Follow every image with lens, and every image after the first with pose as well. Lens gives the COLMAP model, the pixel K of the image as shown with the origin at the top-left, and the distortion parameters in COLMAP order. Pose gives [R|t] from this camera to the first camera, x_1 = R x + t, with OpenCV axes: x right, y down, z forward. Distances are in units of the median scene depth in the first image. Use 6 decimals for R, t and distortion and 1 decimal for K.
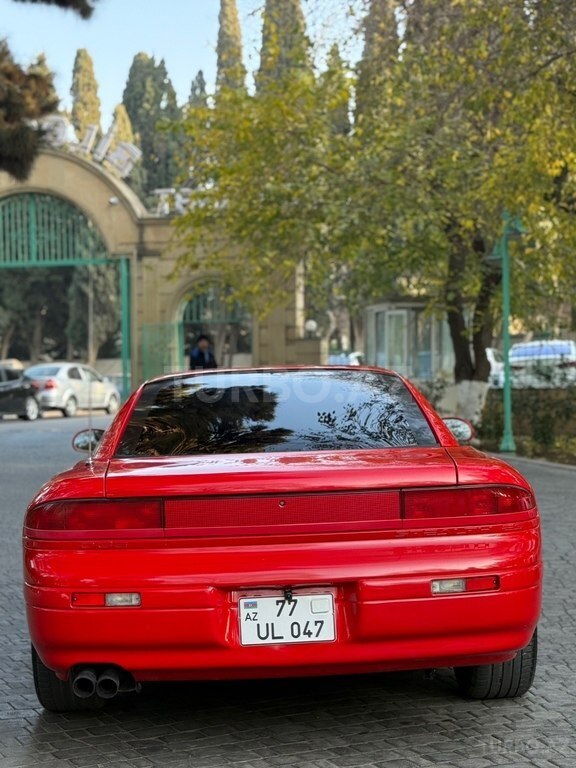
lens RADIAL K [[1312.0, 0, 291.8], [0, 1312.0, 382.9], [0, 0, 1]] dist [0.145650, 0.000000]
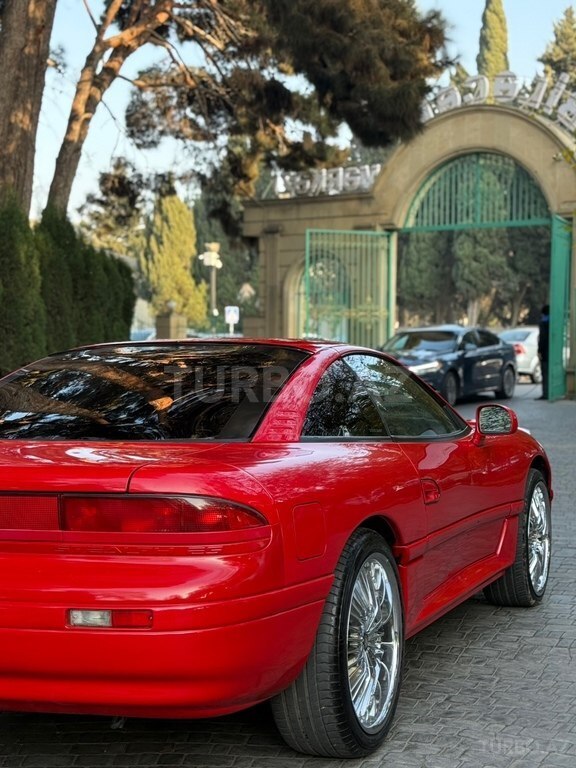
lens RADIAL K [[1312.0, 0, 286.6], [0, 1312.0, 388.2], [0, 0, 1]] dist [0.145650, 0.000000]
pose [[0.909298, 0.038572, -0.414354, 0.554258], [-0.025327, 0.998979, 0.037415, -0.018669], [0.415374, -0.023527, 0.909346, 0.320492]]
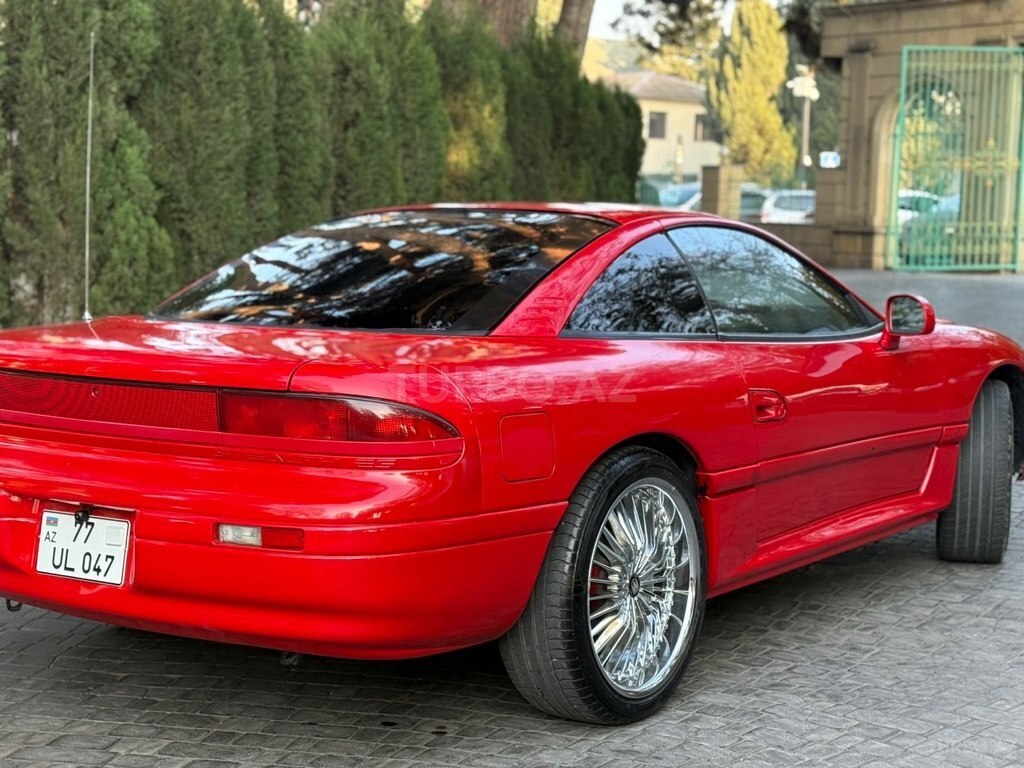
lens RADIAL K [[1749.4, 0, 516.3], [0, 1749.4, 374.3], [0, 0, 1]] dist [0.145650, 0.000000]
pose [[0.794178, 0.093538, -0.600443, 0.775149], [-0.035526, 0.993539, 0.107786, -0.033021], [0.606646, -0.064270, 0.792370, 0.364840]]
